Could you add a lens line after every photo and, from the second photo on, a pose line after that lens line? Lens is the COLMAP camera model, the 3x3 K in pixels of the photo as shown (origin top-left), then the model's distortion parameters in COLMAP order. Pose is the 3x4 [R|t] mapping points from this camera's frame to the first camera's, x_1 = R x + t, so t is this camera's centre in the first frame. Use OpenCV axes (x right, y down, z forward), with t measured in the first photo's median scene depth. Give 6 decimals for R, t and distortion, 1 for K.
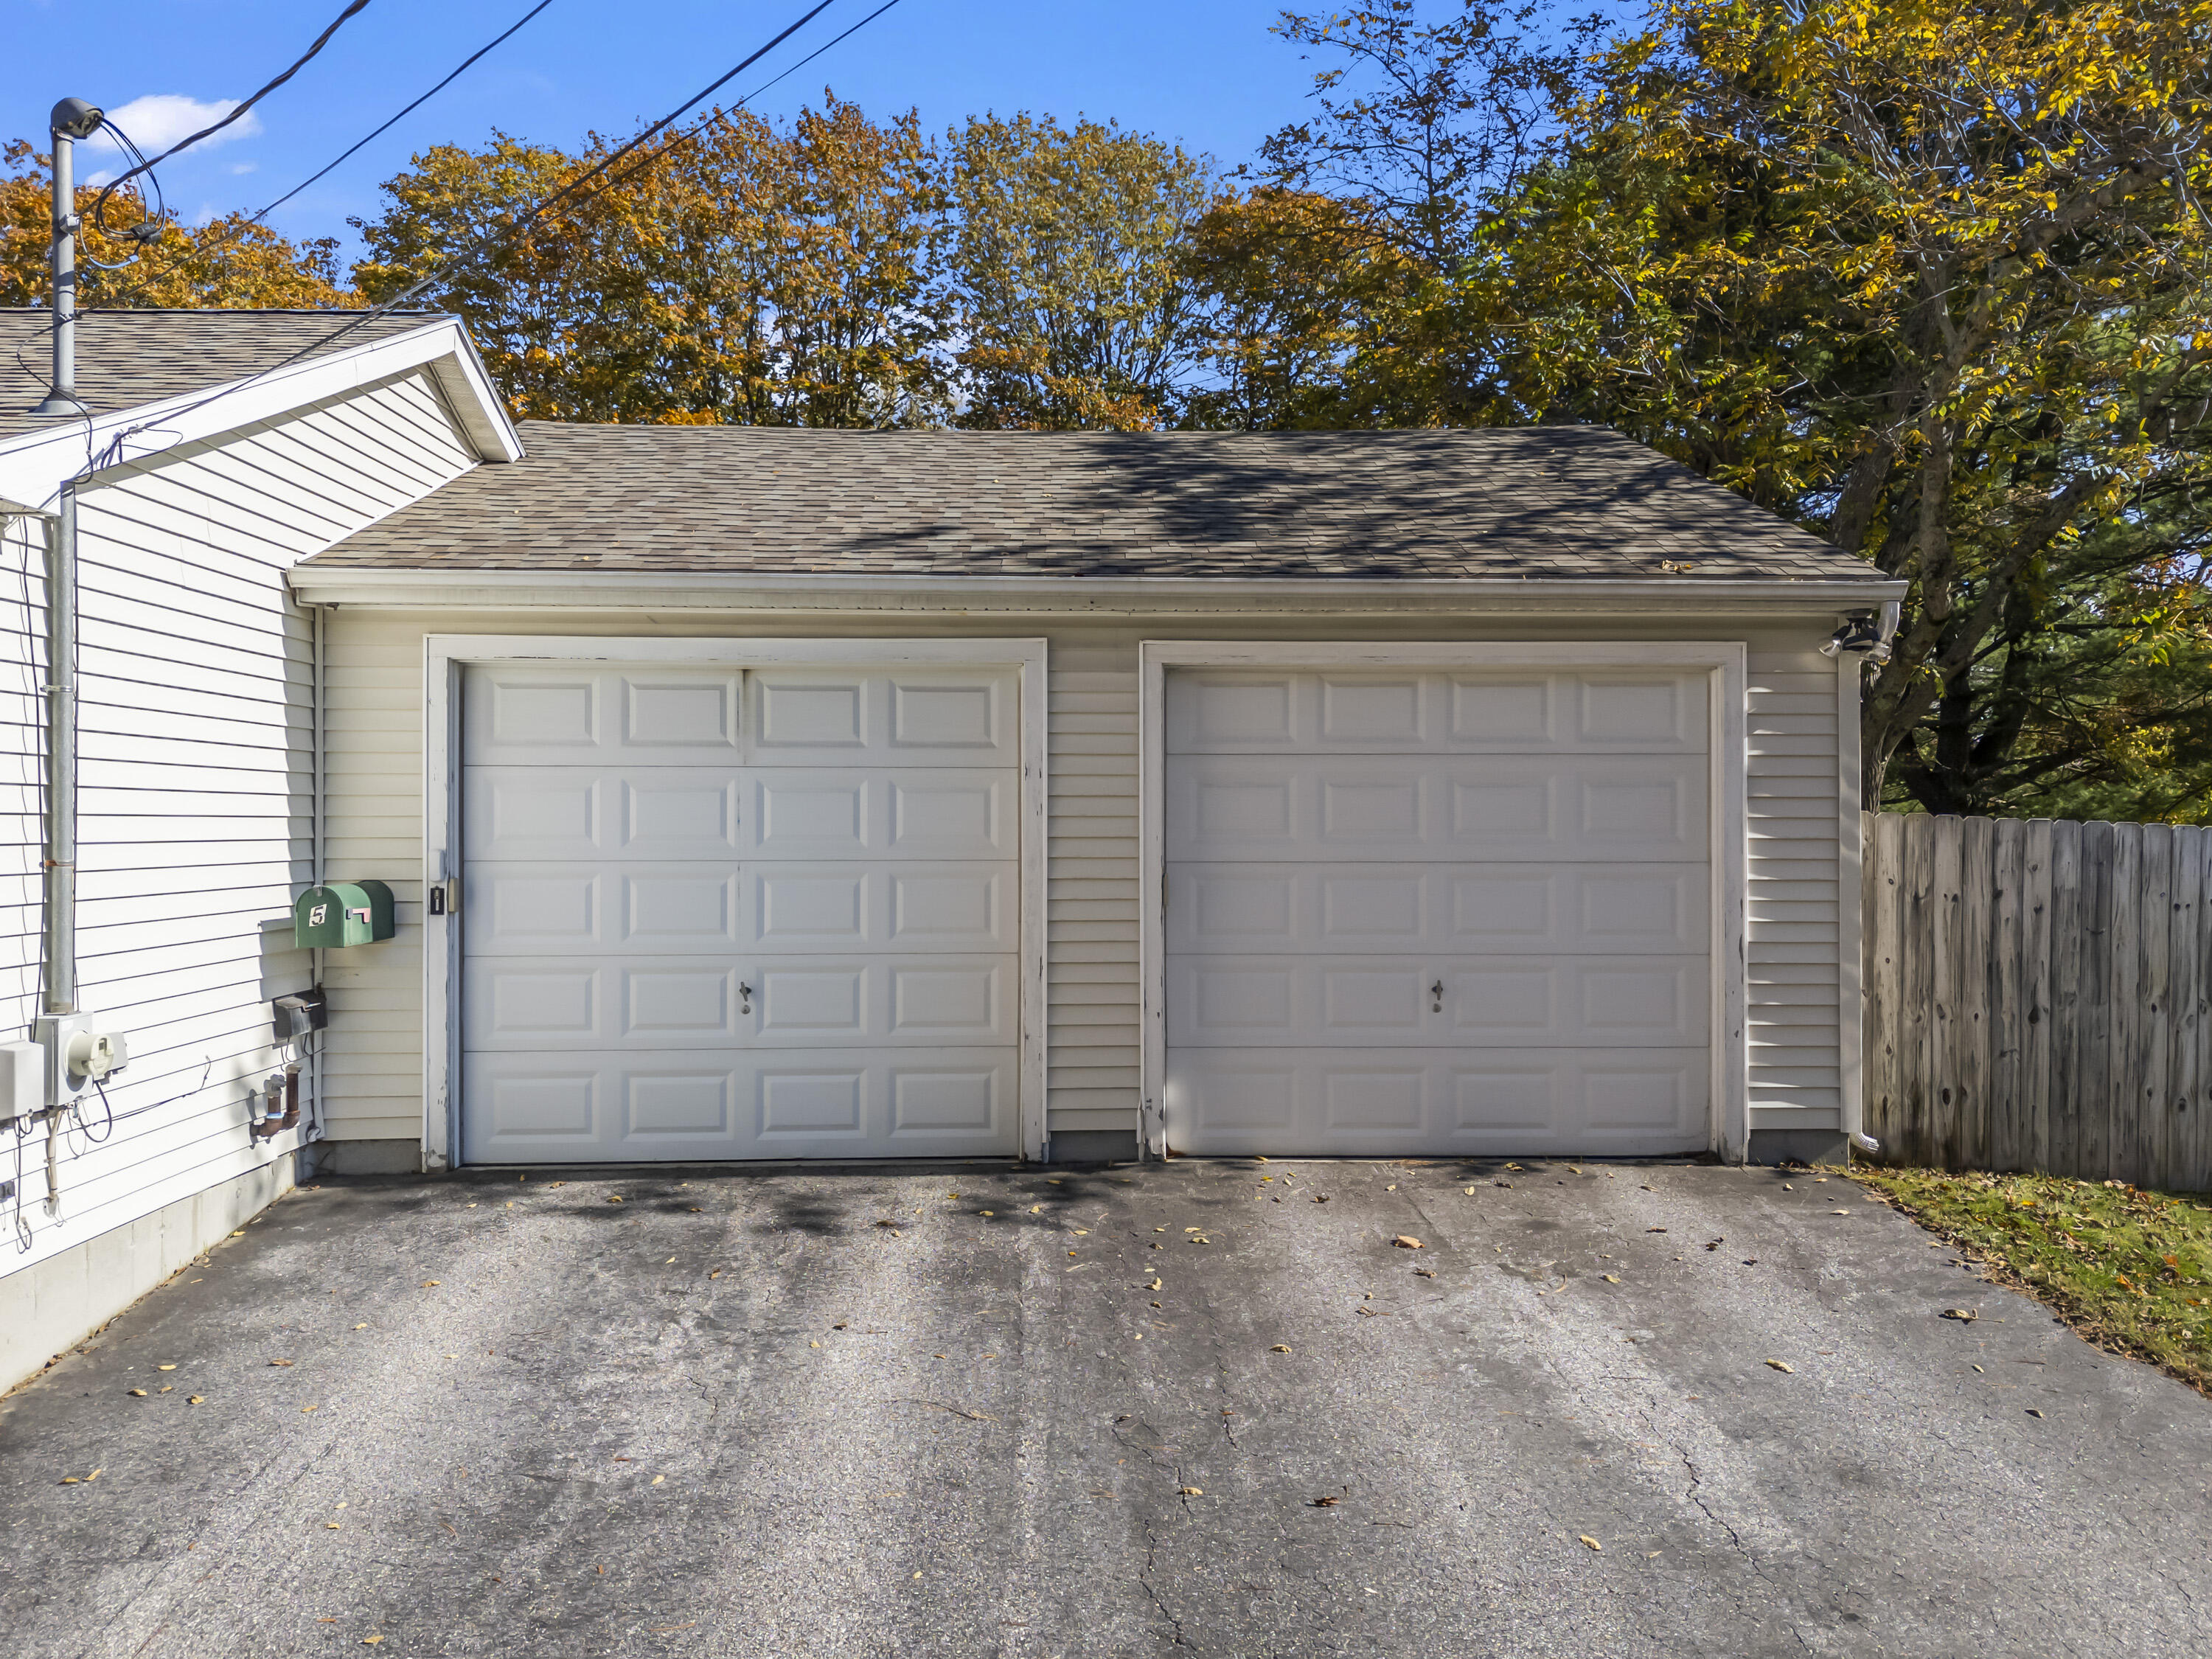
lens RADIAL K [[1636.1, 0, 1117.3], [0, 1636.1, 826.8], [0, 0, 1]] dist [0.062599, -0.036714]
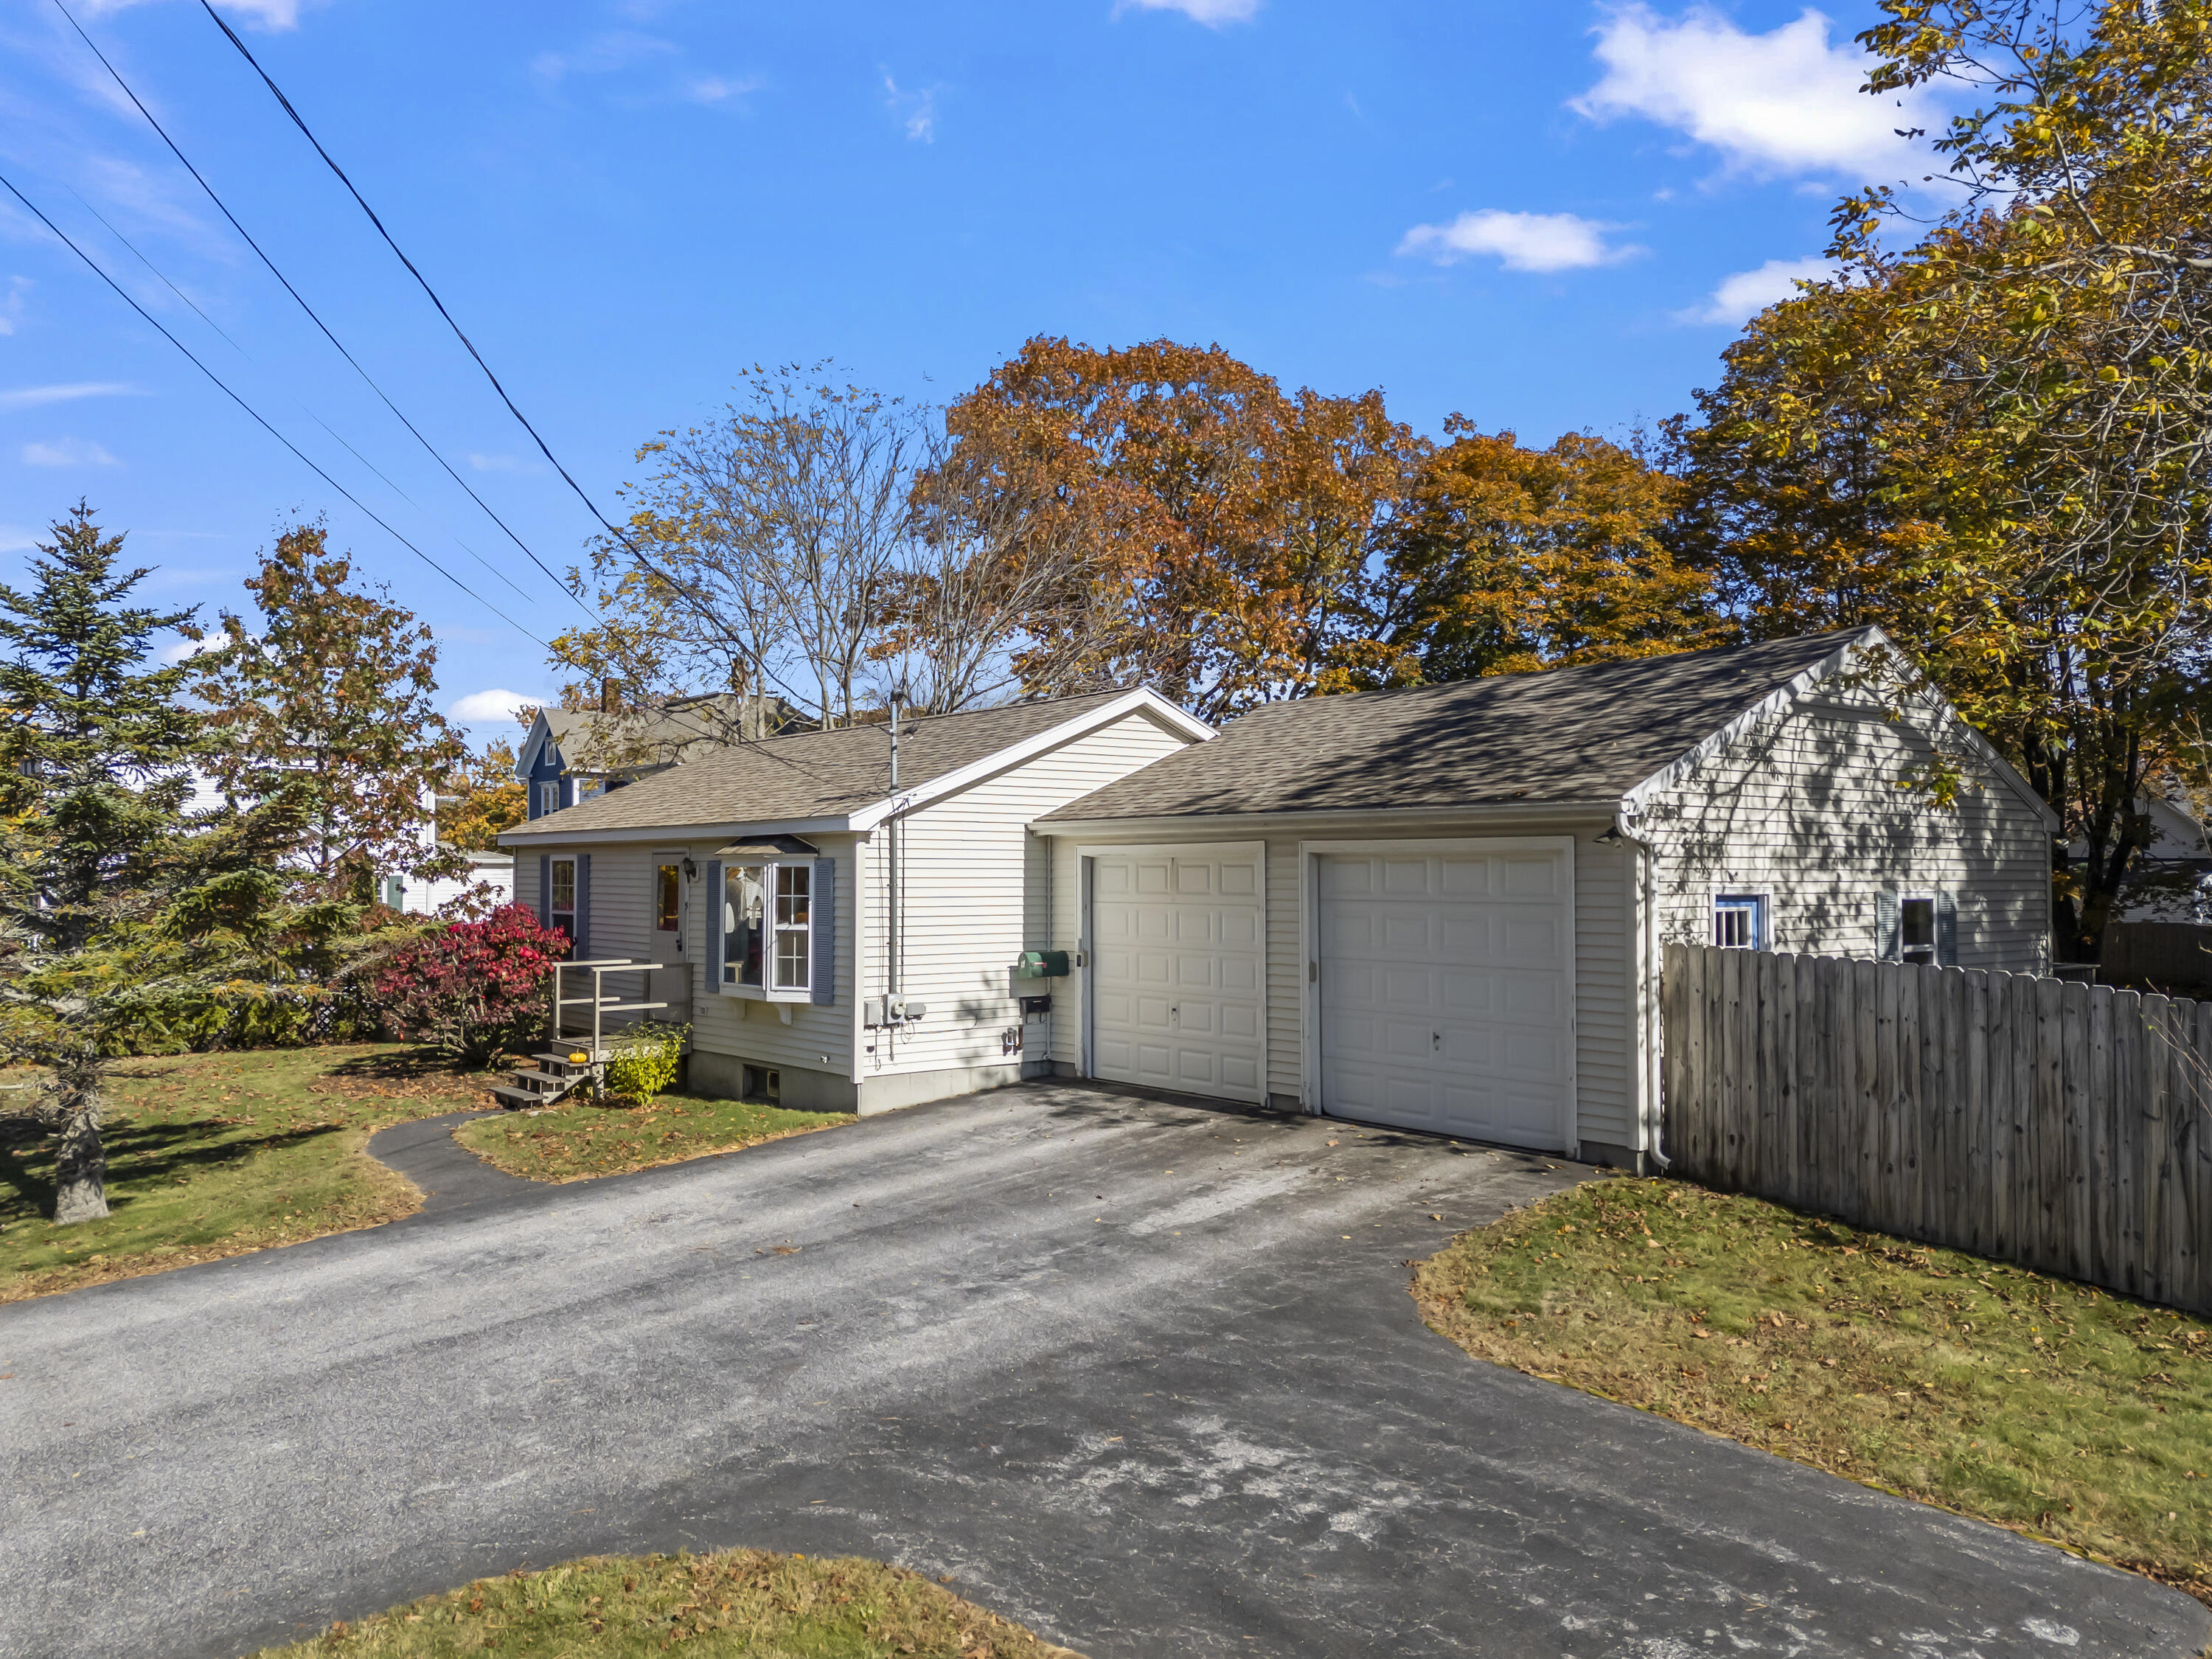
lens RADIAL K [[1636.1, 0, 1098.3], [0, 1636.1, 833.0], [0, 0, 1]] dist [0.062599, -0.036714]
pose [[0.603898, -0.020515, -0.796797, 1.409338], [-0.005985, 0.999524, -0.030271, -0.064371], [0.797039, 0.023050, 0.603488, -0.353642]]
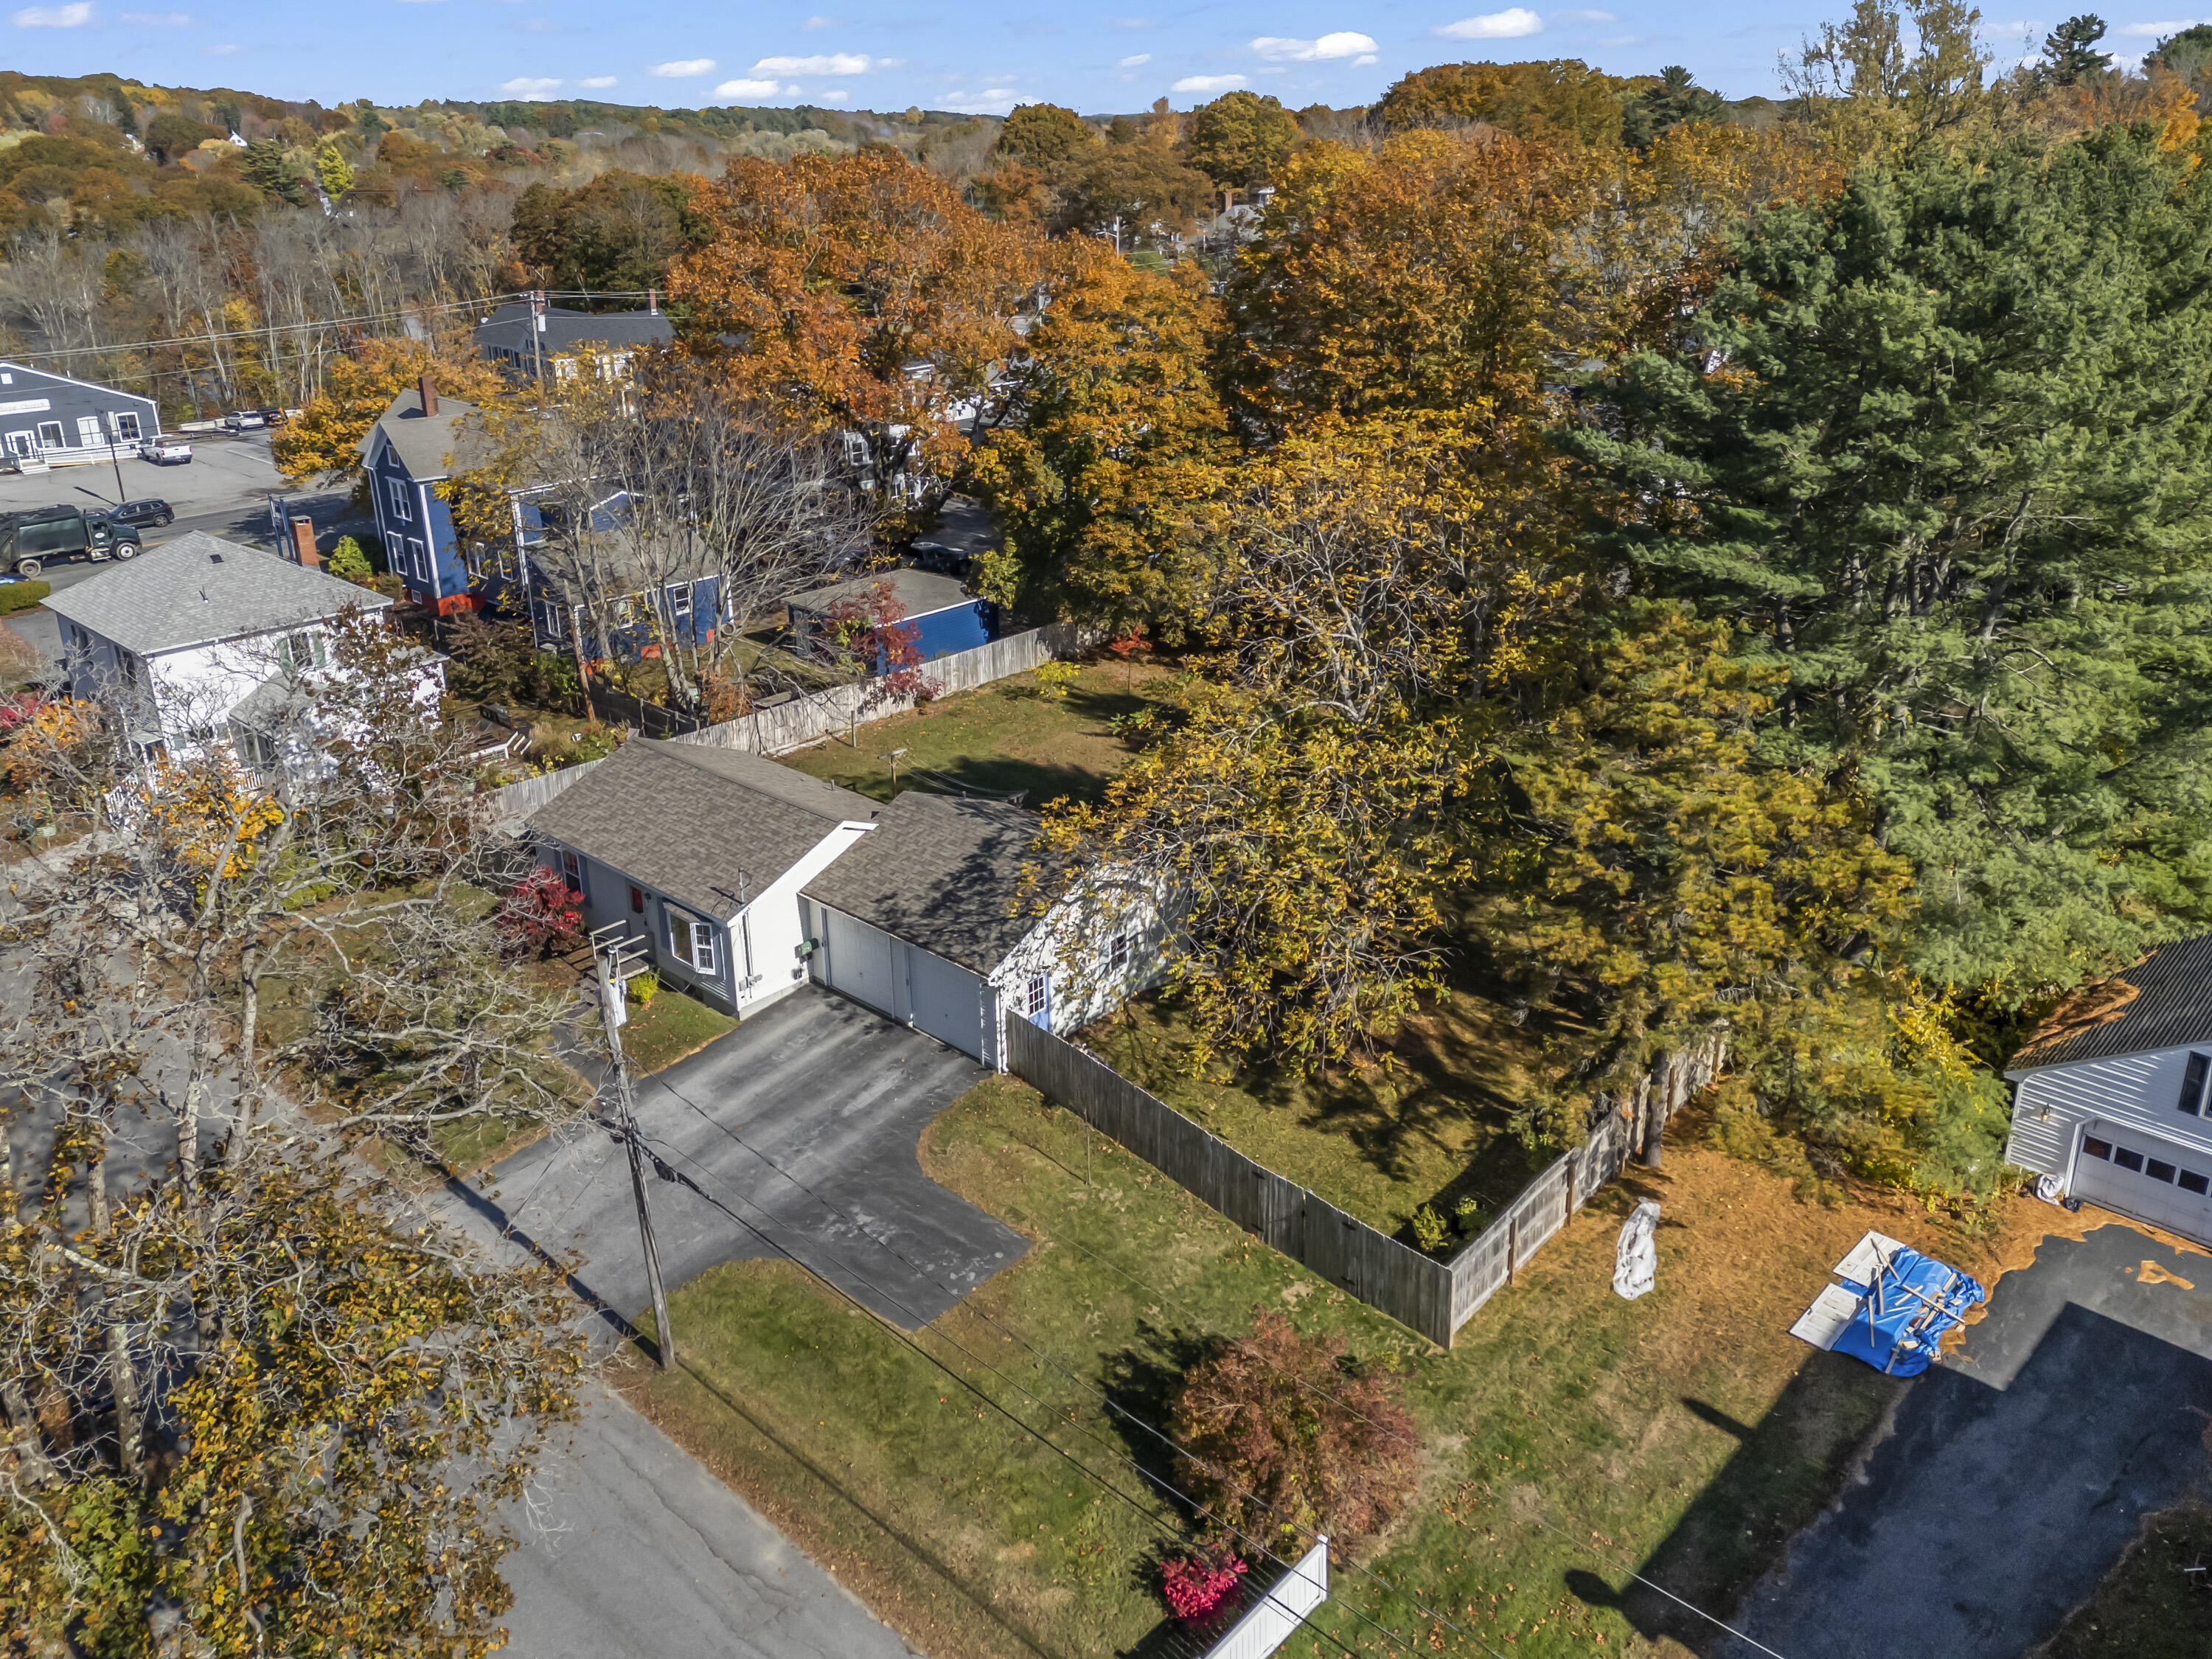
lens RADIAL K [[1636.1, 0, 1108.0], [0, 1636.1, 823.4], [0, 0, 1]] dist [0.062599, -0.036714]
pose [[0.713458, 0.268541, -0.647197, 3.780725], [-0.008164, 0.926769, 0.375544, -2.437105], [0.700651, -0.262651, 0.663403, -1.920750]]
